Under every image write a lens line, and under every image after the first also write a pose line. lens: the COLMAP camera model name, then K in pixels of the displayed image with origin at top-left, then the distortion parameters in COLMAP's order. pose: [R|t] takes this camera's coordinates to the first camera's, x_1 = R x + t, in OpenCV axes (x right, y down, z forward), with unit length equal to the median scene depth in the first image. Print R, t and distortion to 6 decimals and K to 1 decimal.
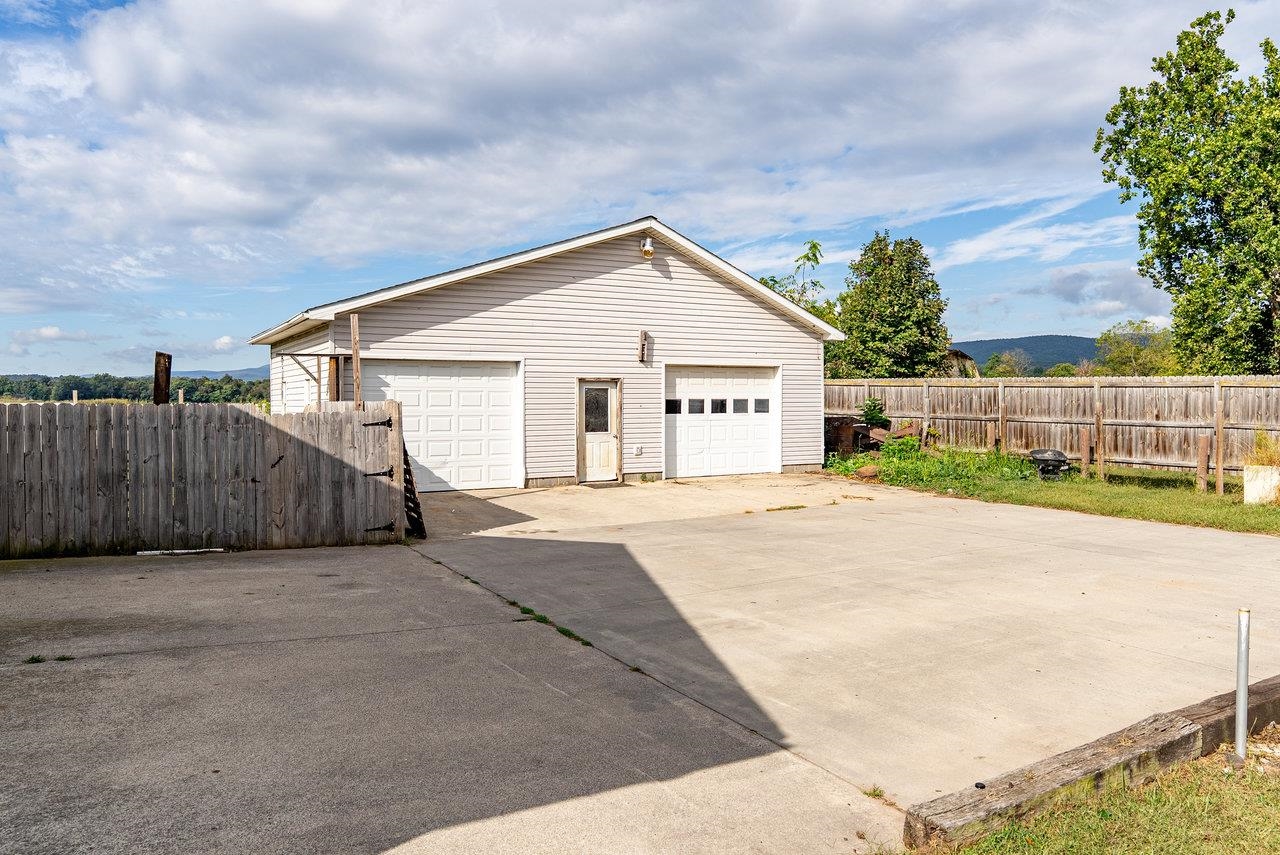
lens RADIAL K [[909.3, 0, 640.6], [0, 909.3, 407.5], [0, 0, 1]] dist [-0.004054, -0.002259]
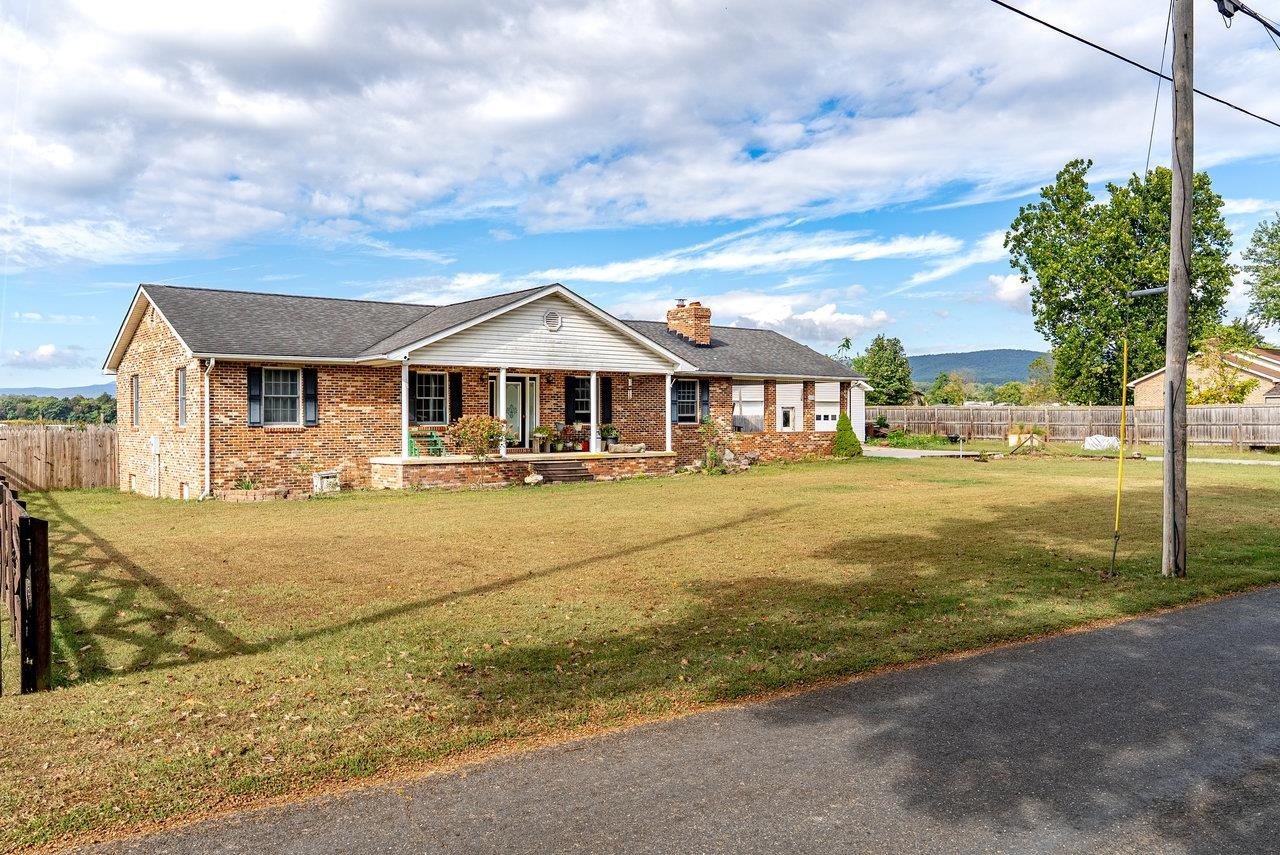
lens RADIAL K [[951.9, 0, 640.0], [0, 951.9, 427.5], [0, 0, 1]] dist [0.005149, 0.003250]
pose [[0.997852, -0.001191, 0.065497, -0.442364], [0.001230, 0.999999, -0.000547, 0.019733], [-0.065496, 0.000626, 0.997853, -1.173052]]
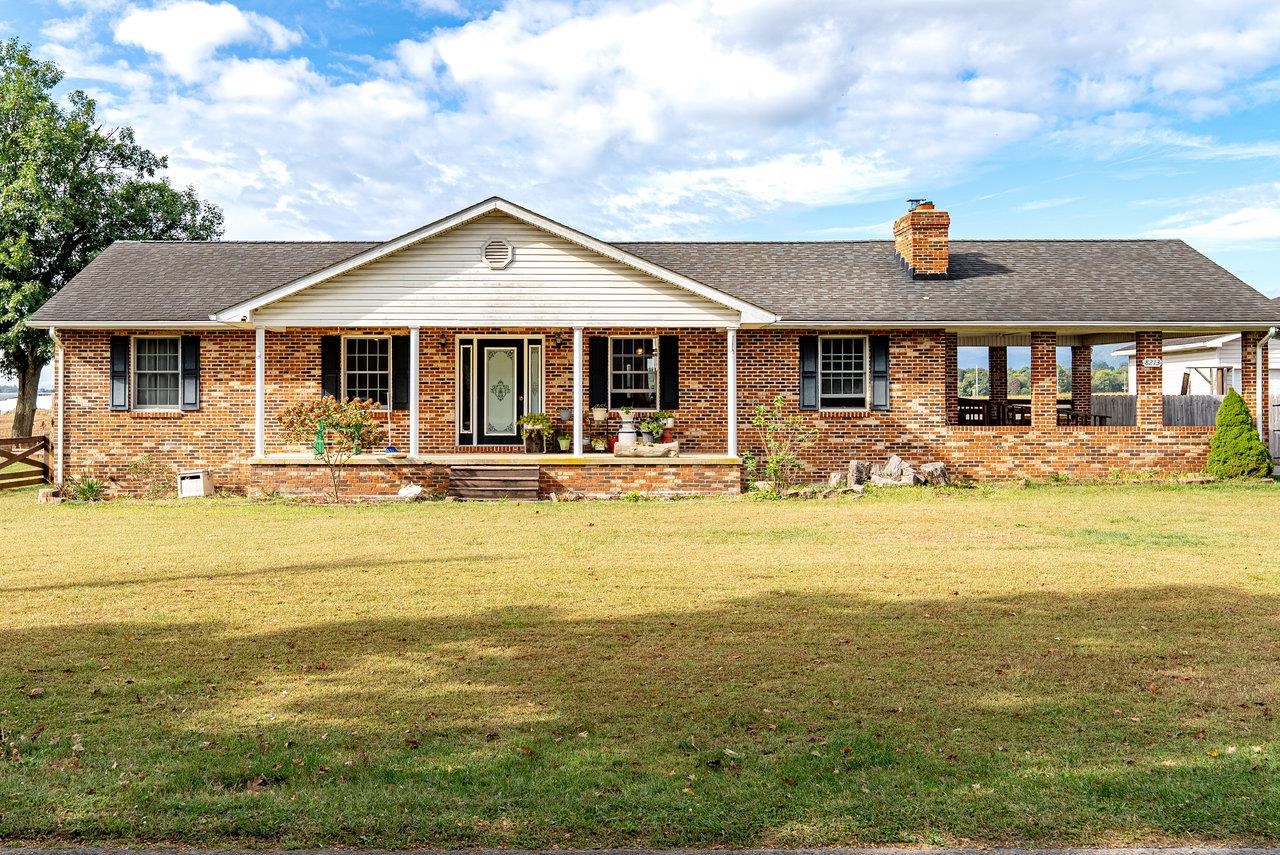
lens RADIAL K [[1341.6, 0, 640.0], [0, 1341.6, 427.5], [0, 0, 1]] dist [0.029920, 0.011931]
pose [[0.840684, 0.013263, -0.541363, 0.056450], [-0.006786, 0.999880, 0.013958, 0.014575], [0.541483, -0.008060, 0.840673, -0.931285]]
